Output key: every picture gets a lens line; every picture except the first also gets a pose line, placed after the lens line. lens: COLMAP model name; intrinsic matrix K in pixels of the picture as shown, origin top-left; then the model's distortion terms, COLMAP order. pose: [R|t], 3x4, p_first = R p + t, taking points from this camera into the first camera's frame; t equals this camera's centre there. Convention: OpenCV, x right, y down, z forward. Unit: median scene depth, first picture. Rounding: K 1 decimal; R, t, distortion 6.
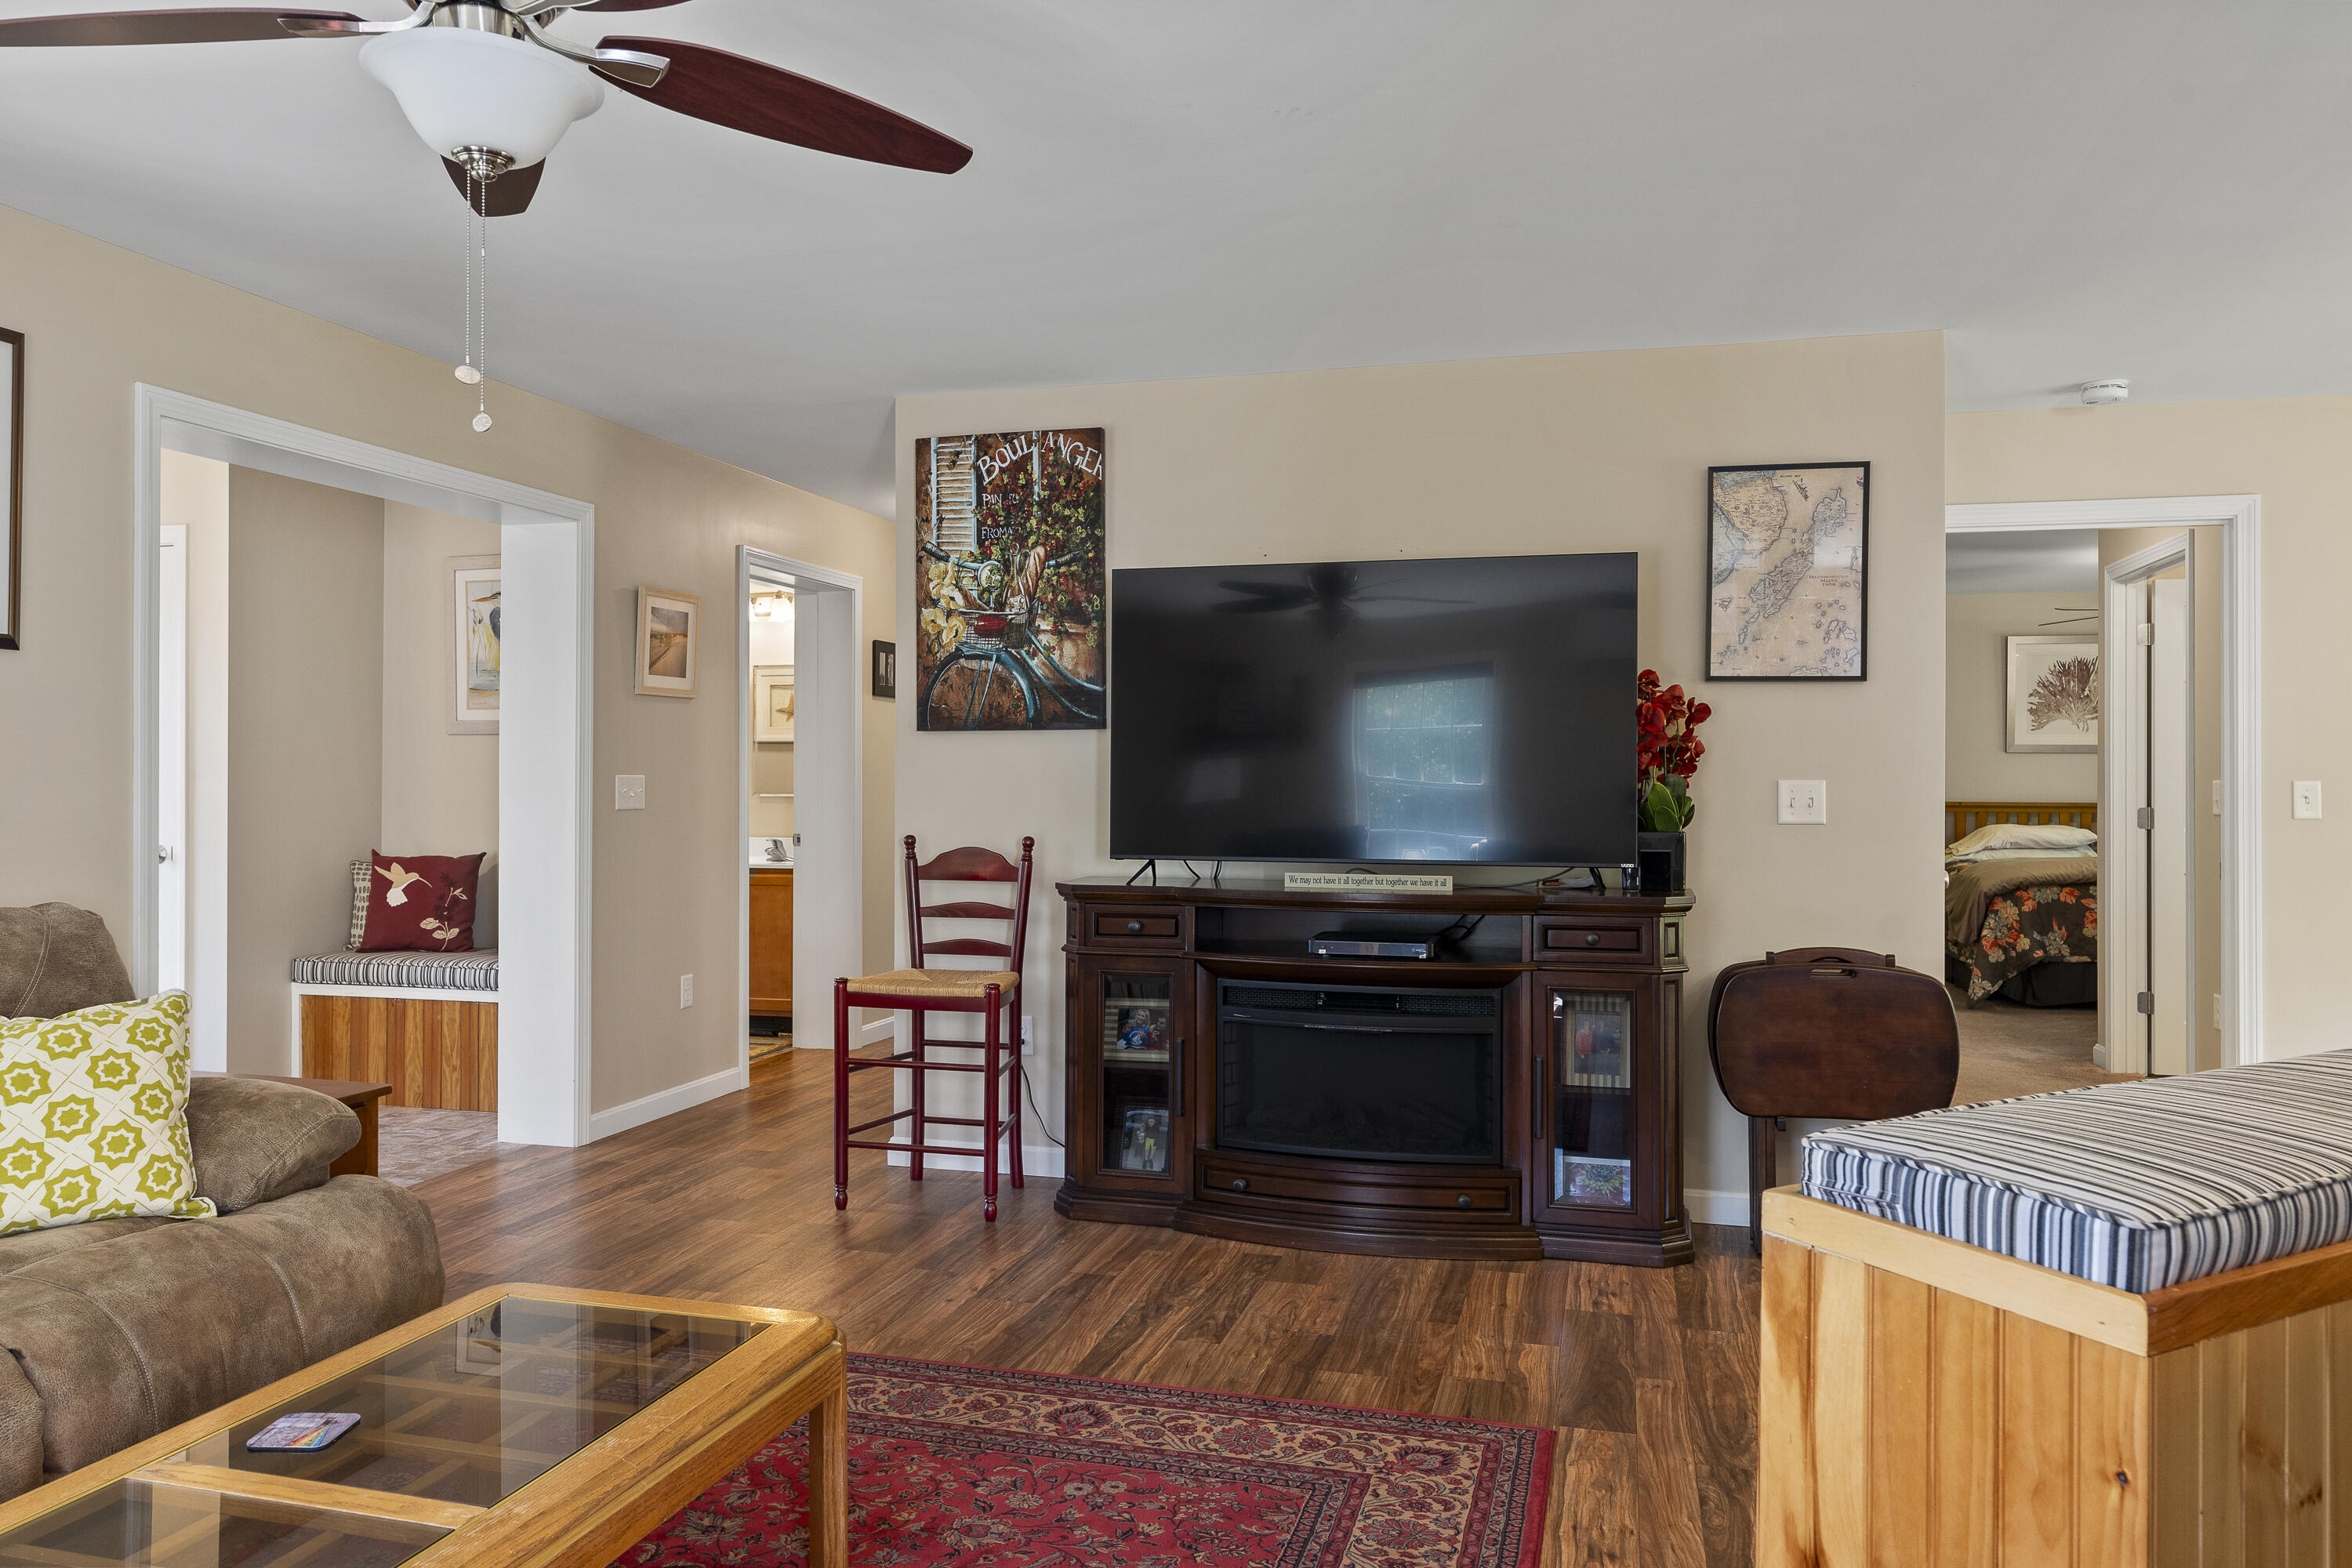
lens RADIAL K [[1600.7, 0, 1181.3], [0, 1600.7, 776.3], [0, 0, 1]] dist [-0.000054, 0.008390]
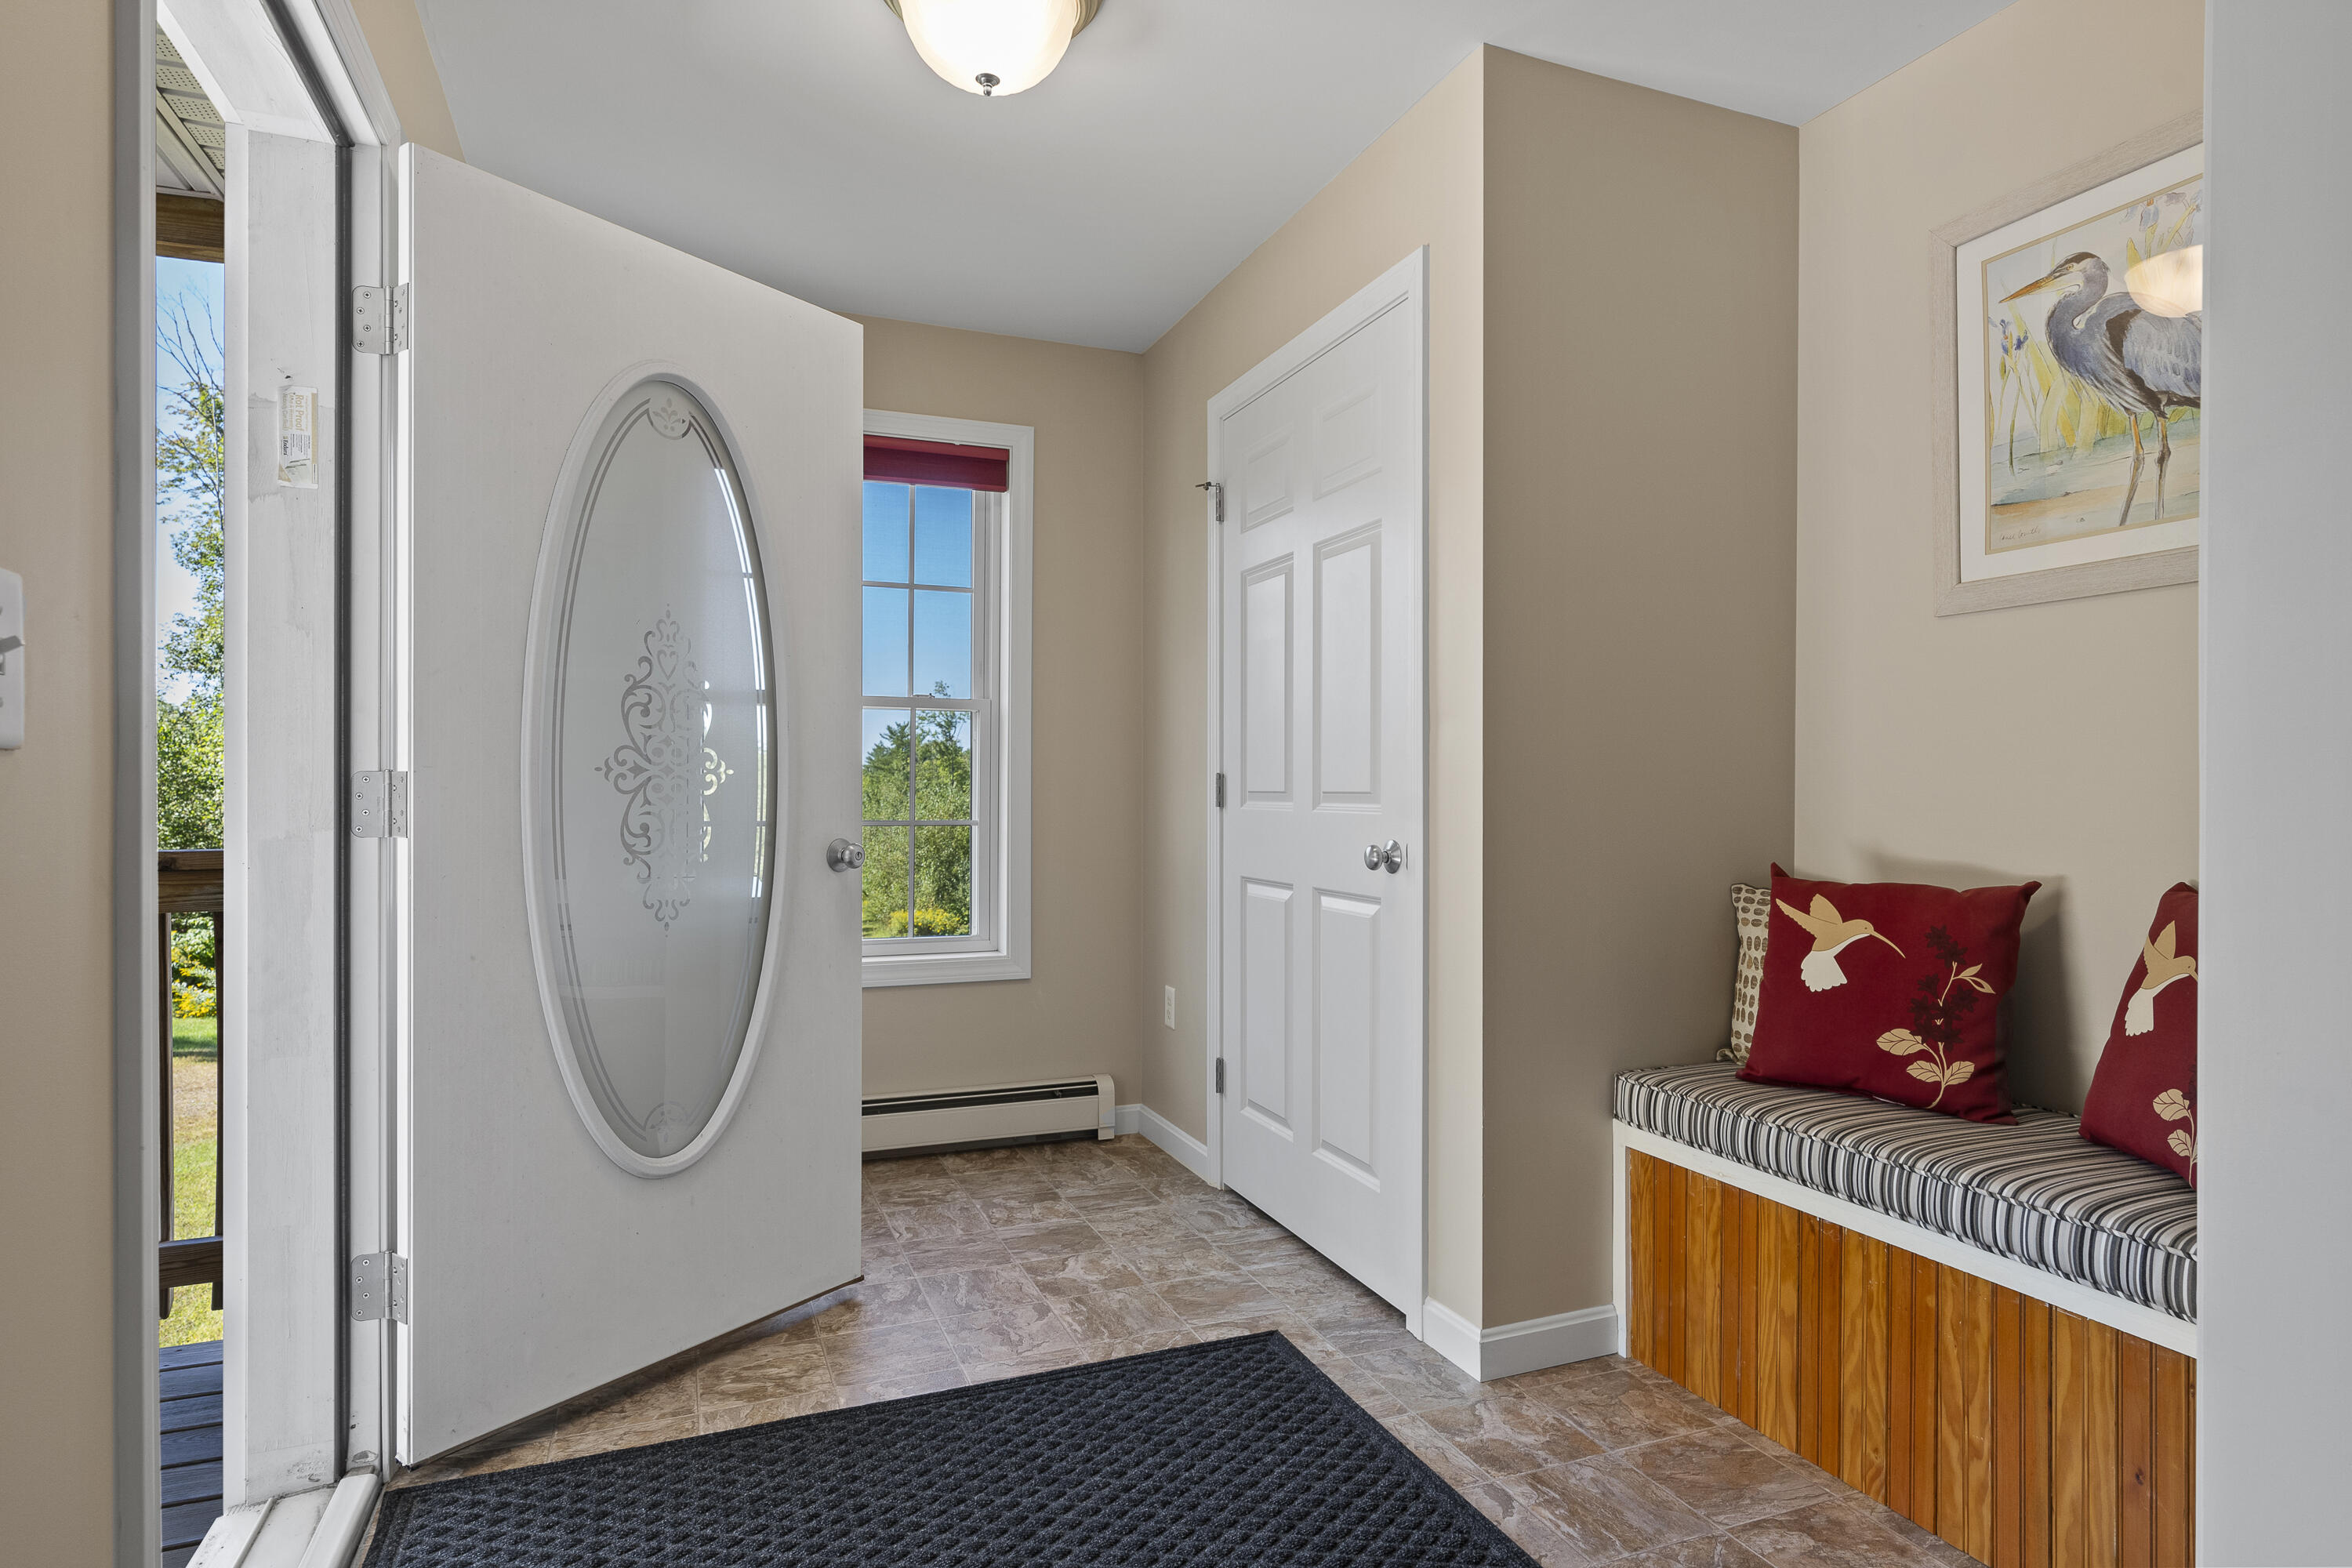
lens RADIAL K [[1255.8, 0, 1178.5], [0, 1255.8, 799.9], [0, 0, 1]] dist [-0.012095, 0.000338]
pose [[0.603698, 0.006606, -0.797186, -0.335403], [-0.003680, 0.999978, 0.005499, 0.027038], [0.797205, -0.000387, 0.603709, 0.675732]]
